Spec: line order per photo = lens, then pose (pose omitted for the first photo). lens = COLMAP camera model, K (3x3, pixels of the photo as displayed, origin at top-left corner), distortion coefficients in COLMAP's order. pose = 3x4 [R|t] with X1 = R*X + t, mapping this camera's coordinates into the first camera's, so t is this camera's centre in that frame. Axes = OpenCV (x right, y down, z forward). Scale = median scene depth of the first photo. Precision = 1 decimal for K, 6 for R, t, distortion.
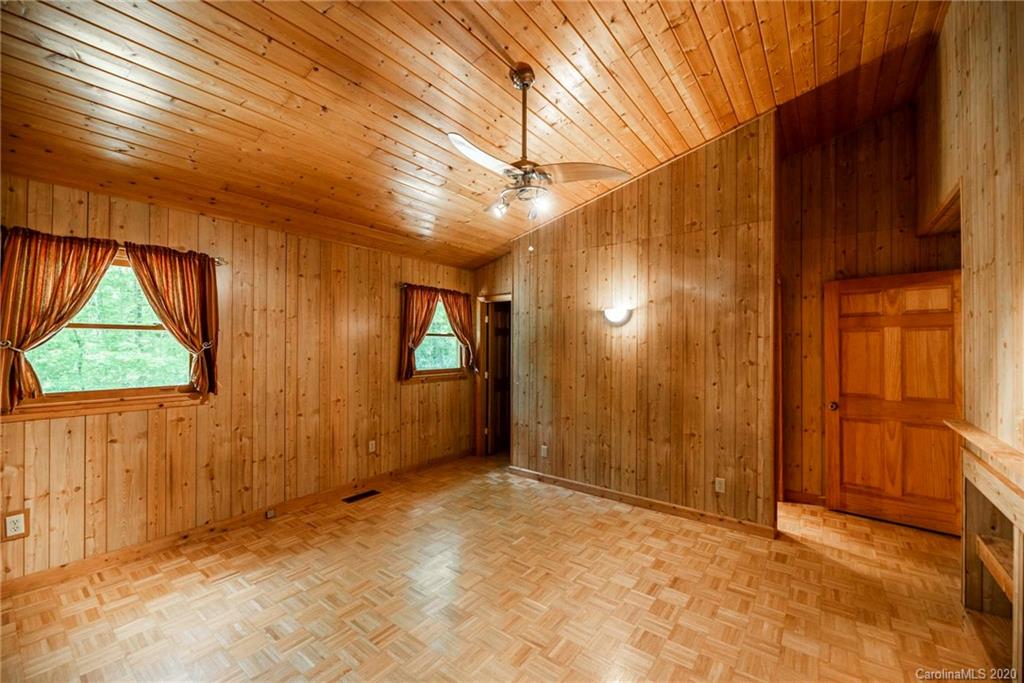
lens RADIAL K [[411.5, 0, 513.8], [0, 411.5, 341.3], [0, 0, 1]] dist [0.004221, -0.004559]
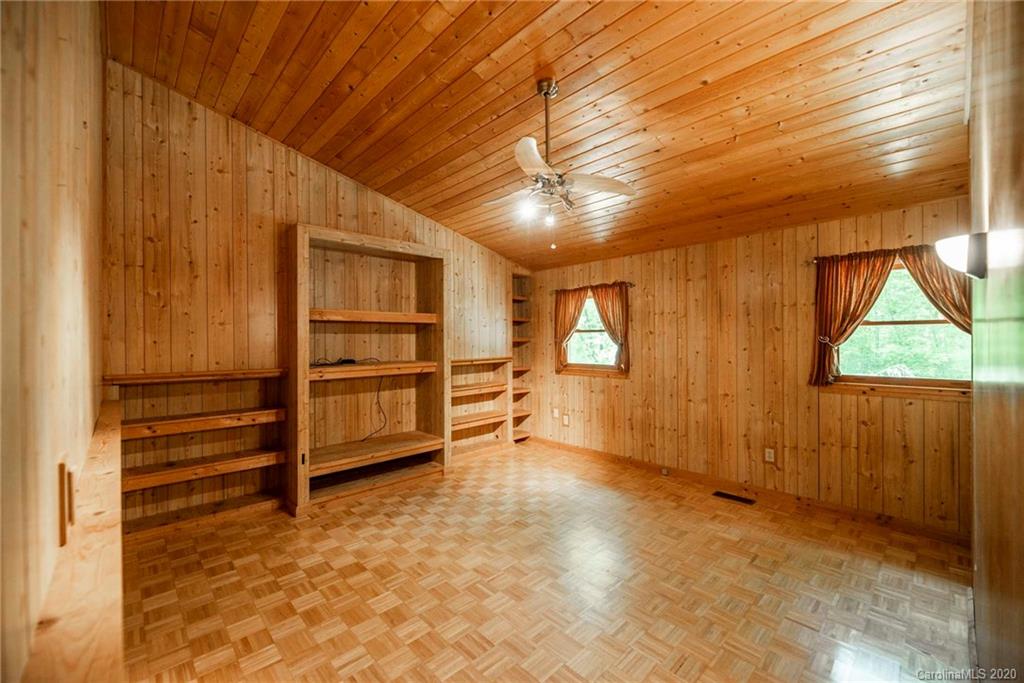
lens RADIAL K [[411.5, 0, 513.8], [0, 411.5, 341.3], [0, 0, 1]] dist [0.004221, -0.004559]
pose [[-0.151526, -0.000659, -0.988453, 0.686776], [0.013166, 0.999910, -0.002685, 0.008742], [0.988366, -0.013420, -0.151504, 0.675472]]
